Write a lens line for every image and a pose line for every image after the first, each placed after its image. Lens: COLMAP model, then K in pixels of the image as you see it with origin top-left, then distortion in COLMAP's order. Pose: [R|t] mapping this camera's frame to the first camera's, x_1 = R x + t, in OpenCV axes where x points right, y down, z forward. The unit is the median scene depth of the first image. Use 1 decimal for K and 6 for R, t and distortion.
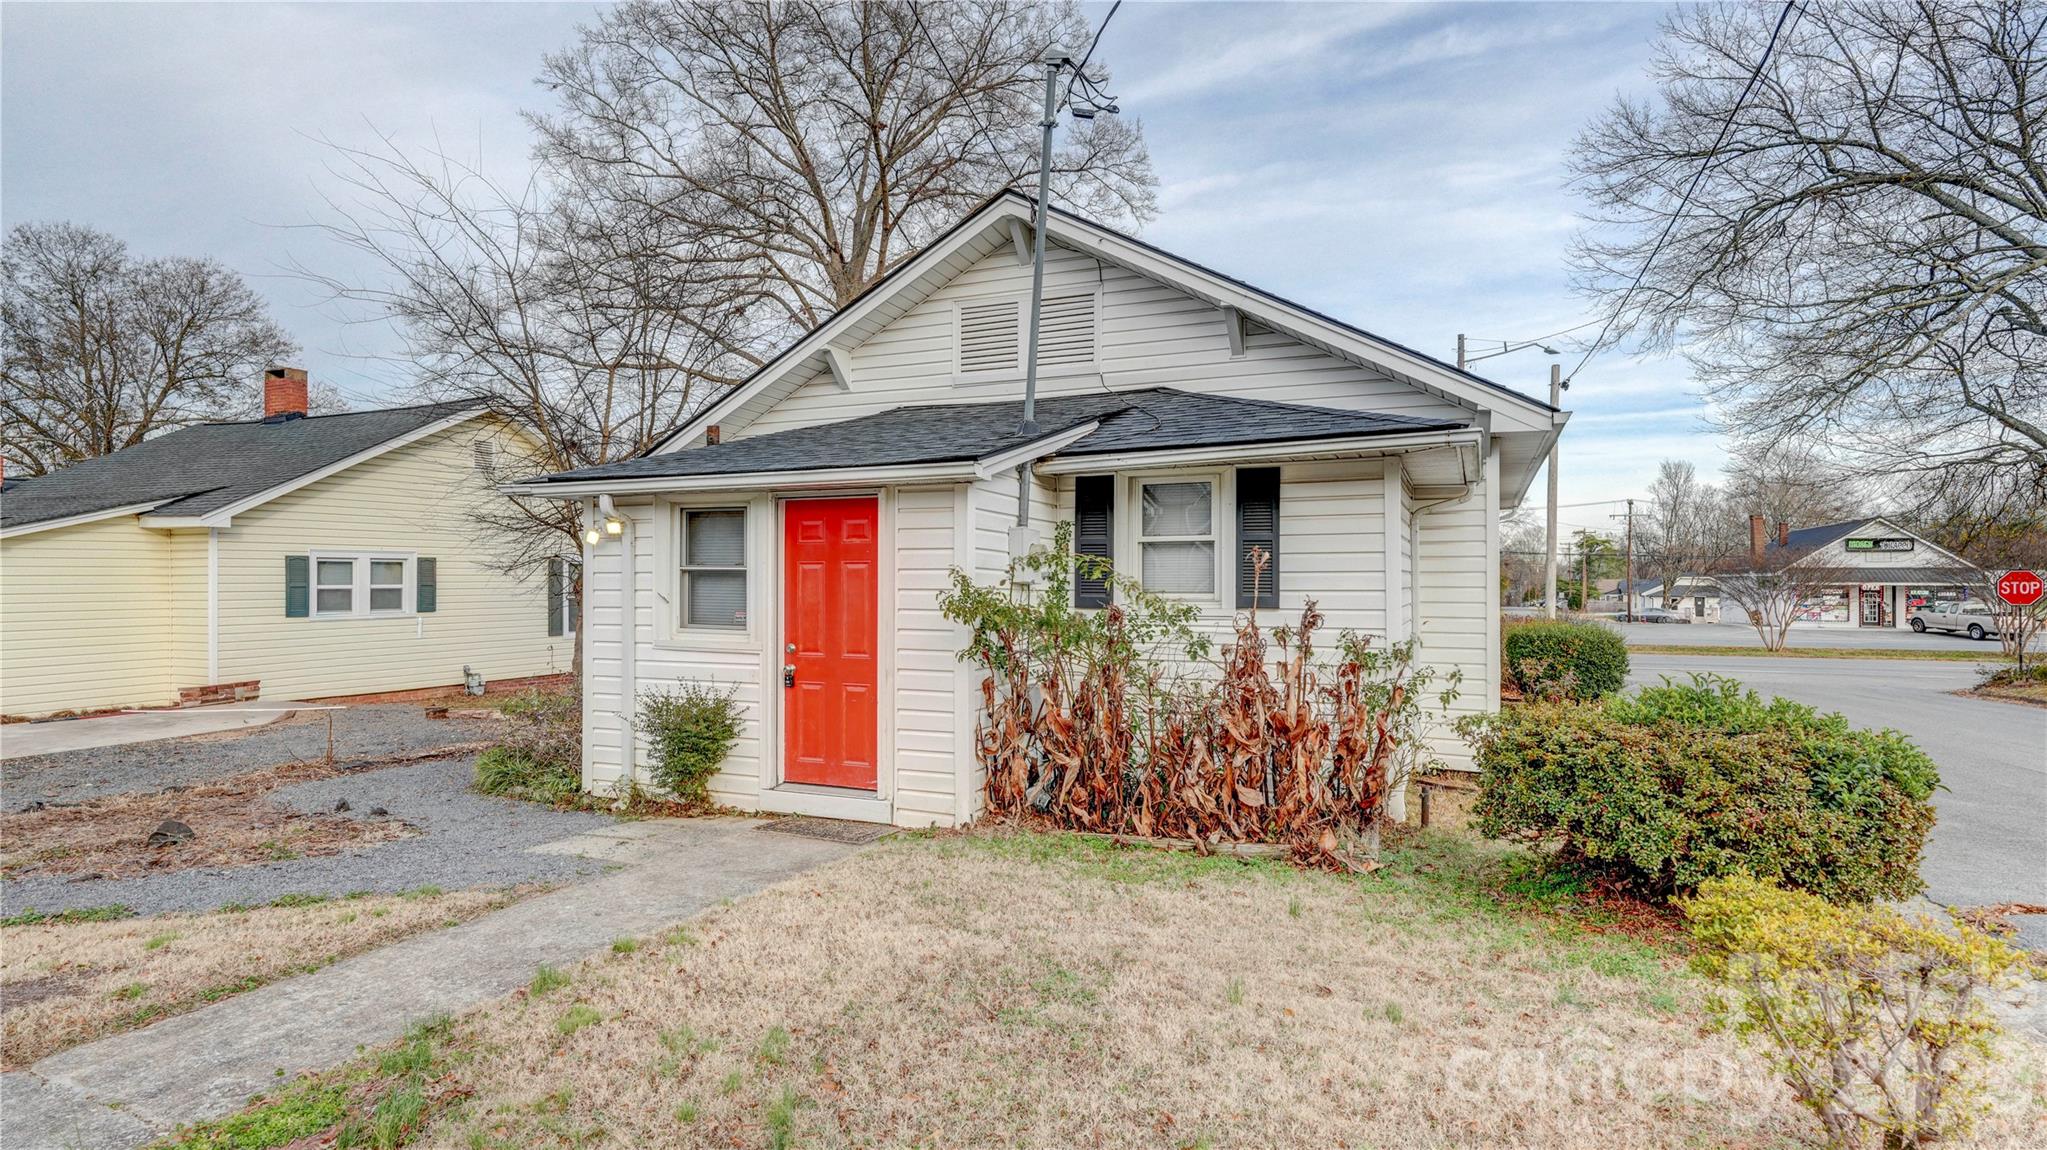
lens RADIAL K [[1040.6, 0, 1027.9], [0, 1040.6, 578.7], [0, 0, 1]] dist [-0.003524, 0.000106]
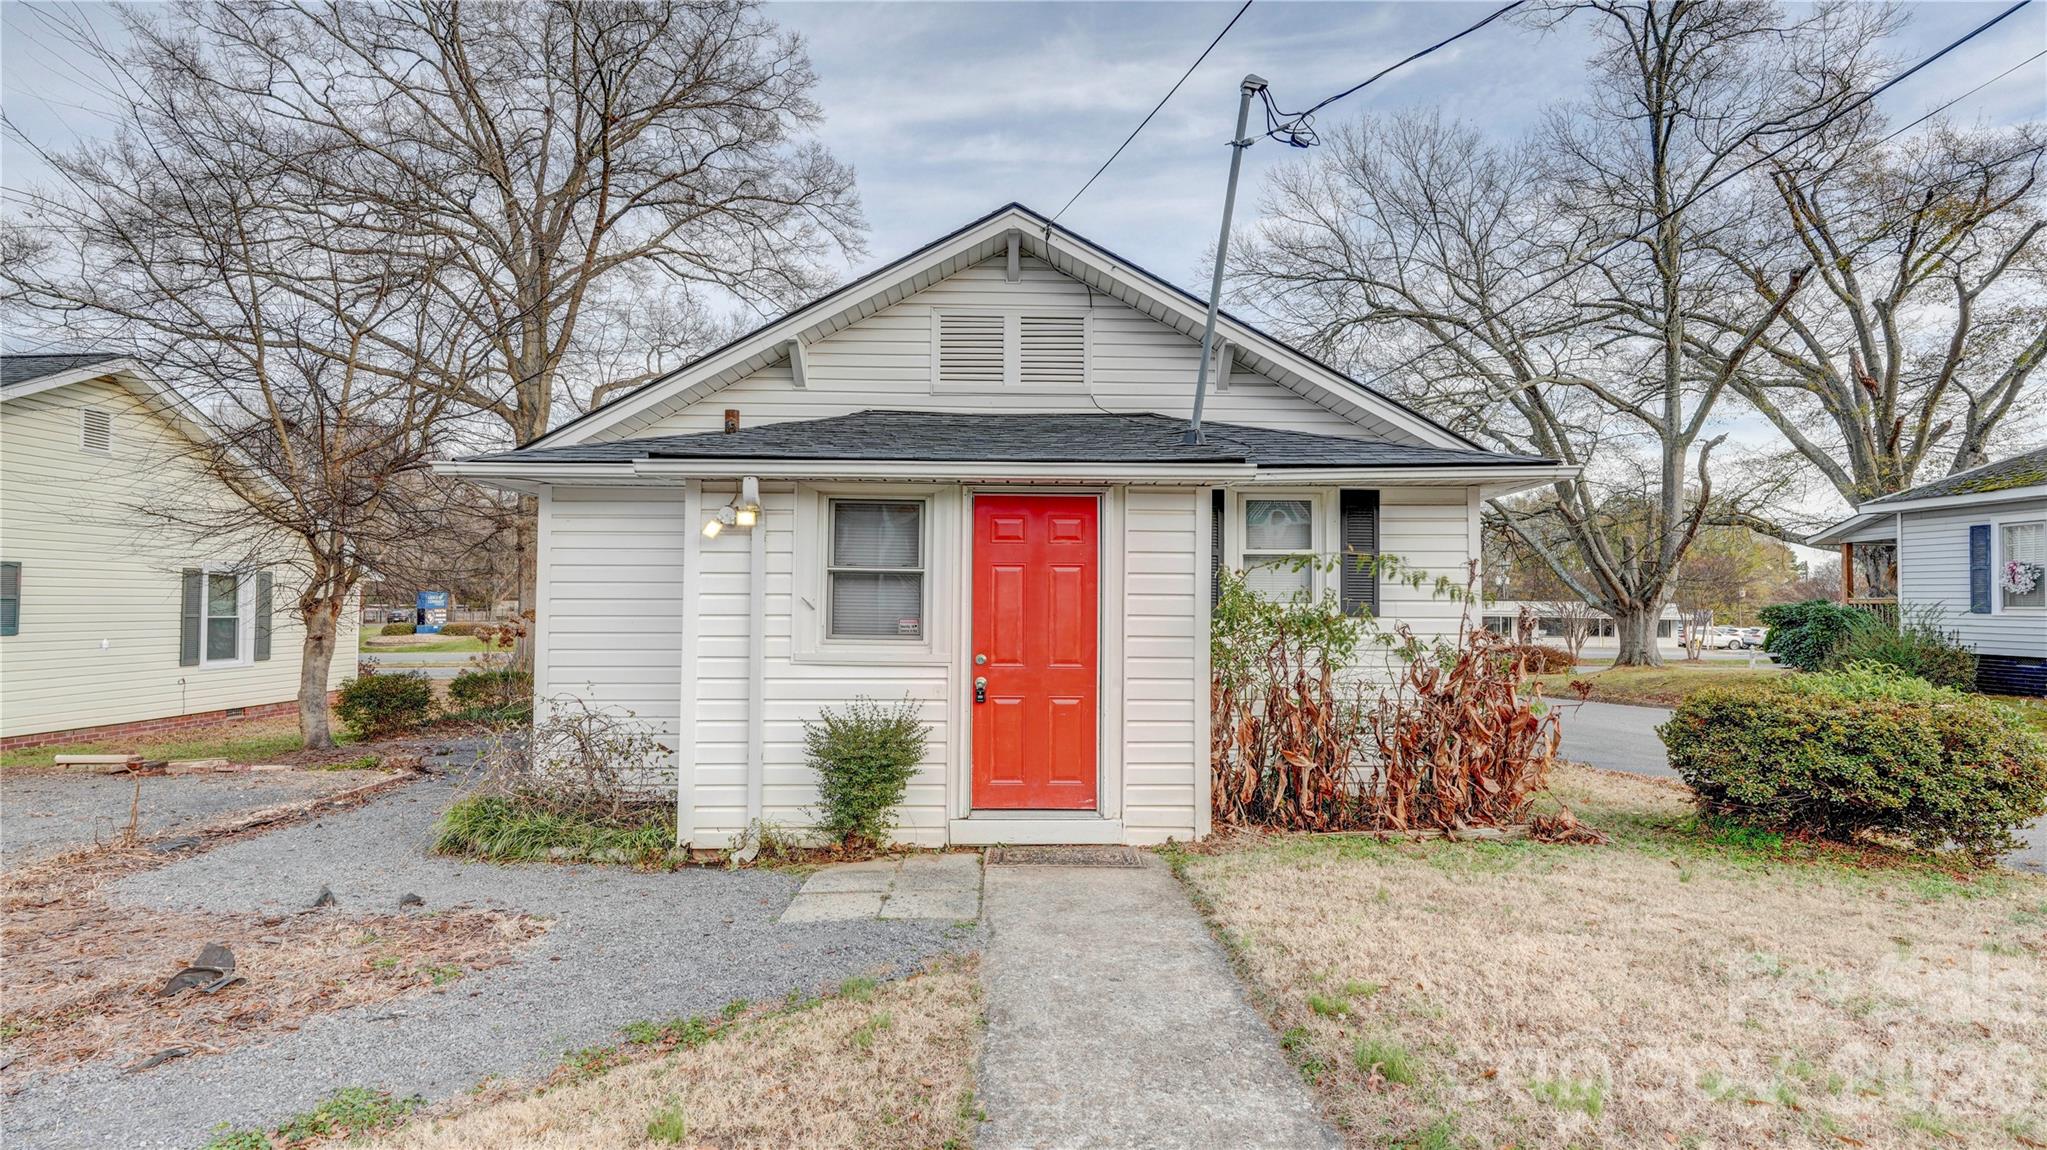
lens RADIAL K [[957.7, 0, 1024.6], [0, 957.7, 578.9], [0, 0, 1]] dist [-0.002585, -0.000684]
pose [[0.910221, 0.017812, 0.413739, -0.524535], [-0.005891, 0.999530, -0.030071, 0.021312], [-0.414080, 0.024934, 0.909899, 0.223245]]
